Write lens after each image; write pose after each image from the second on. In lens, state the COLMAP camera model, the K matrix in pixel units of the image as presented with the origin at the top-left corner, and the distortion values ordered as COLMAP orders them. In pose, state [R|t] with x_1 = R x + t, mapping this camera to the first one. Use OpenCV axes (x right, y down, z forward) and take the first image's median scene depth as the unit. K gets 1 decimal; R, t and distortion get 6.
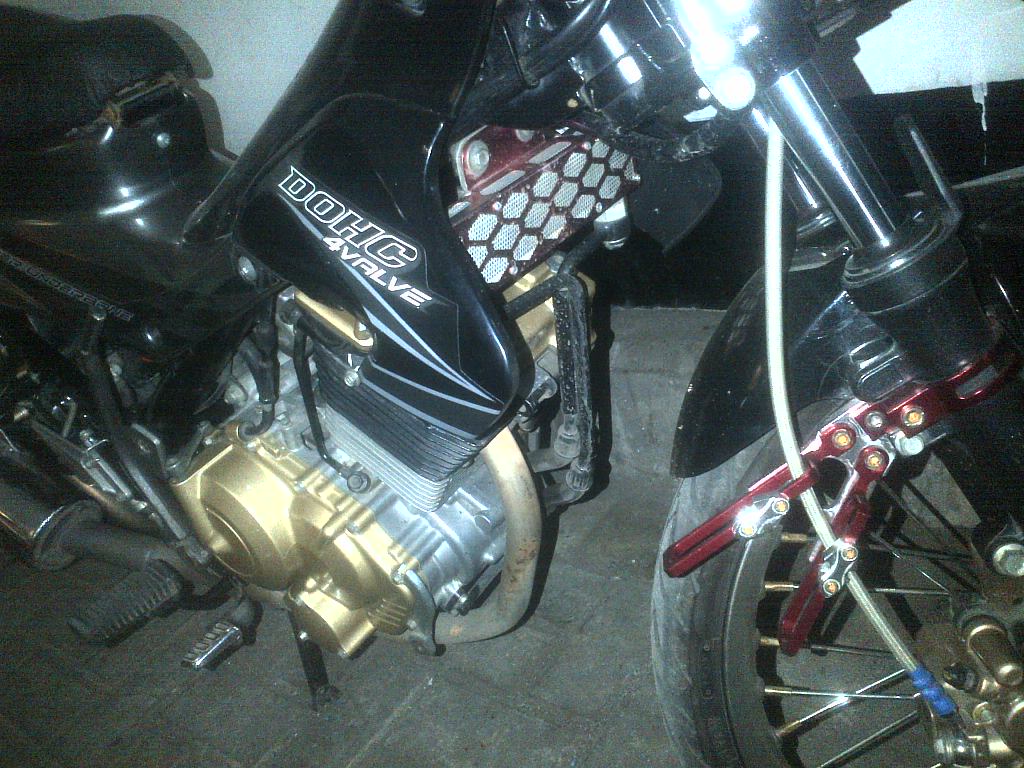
lens RADIAL K [[930.4, 0, 512.0], [0, 930.4, 384.0], [0, 0, 1]] dist [0.005021, -0.007406]
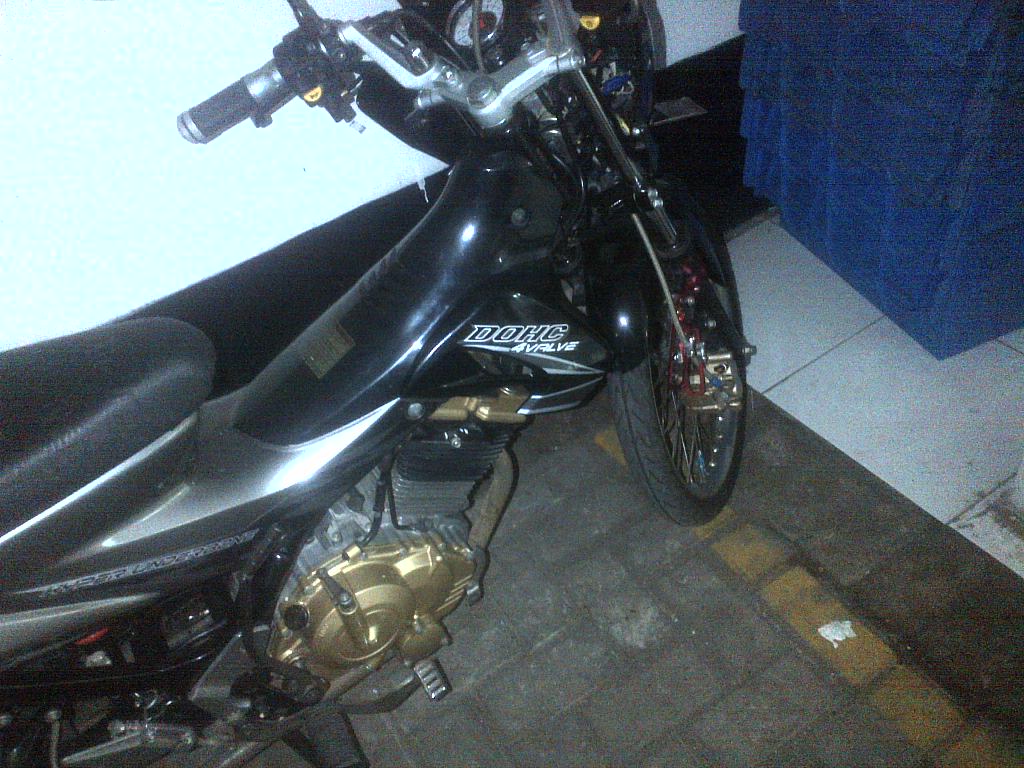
lens RADIAL K [[930.4, 0, 512.0], [0, 930.4, 384.0], [0, 0, 1]] dist [0.005021, -0.007406]
pose [[0.366574, -0.446793, 0.816088, -1.844493], [0.477271, 0.843247, 0.247279, -0.585385], [-0.798647, 0.298849, 0.522353, 0.033325]]
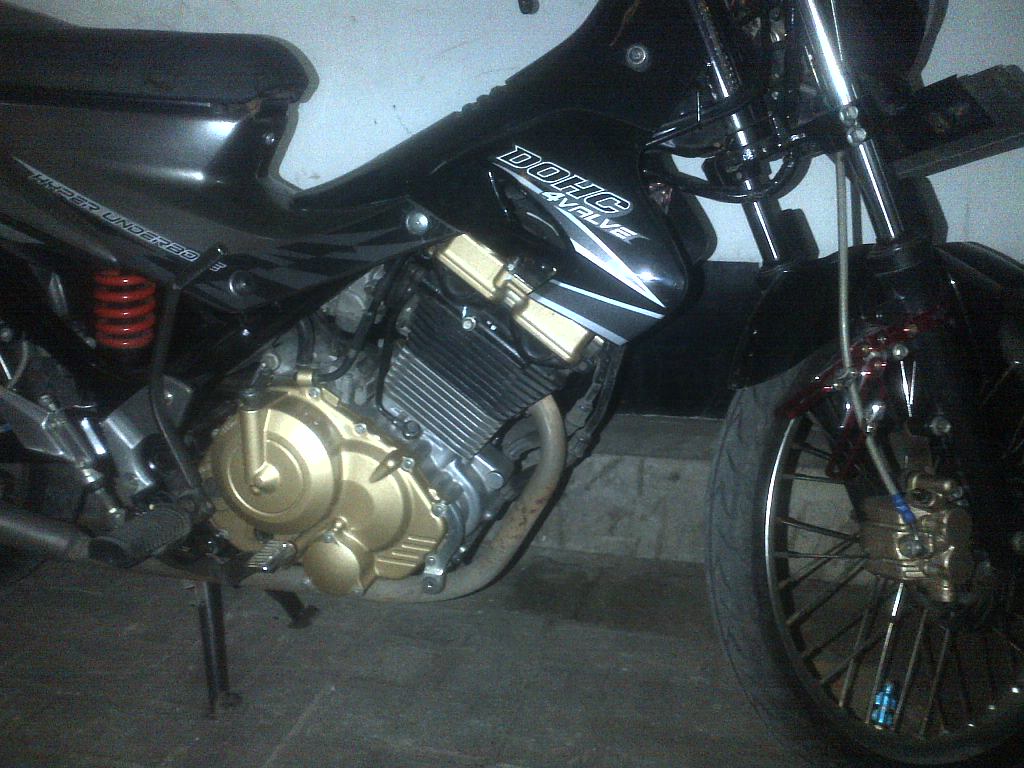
lens RADIAL K [[930.4, 0, 512.0], [0, 930.4, 384.0], [0, 0, 1]] dist [0.005021, -0.007406]
pose [[0.890470, 0.169640, 0.422239, -0.842408], [-0.048407, 0.957961, -0.282786, 0.567786], [-0.452461, 0.231373, 0.861247, -0.173631]]
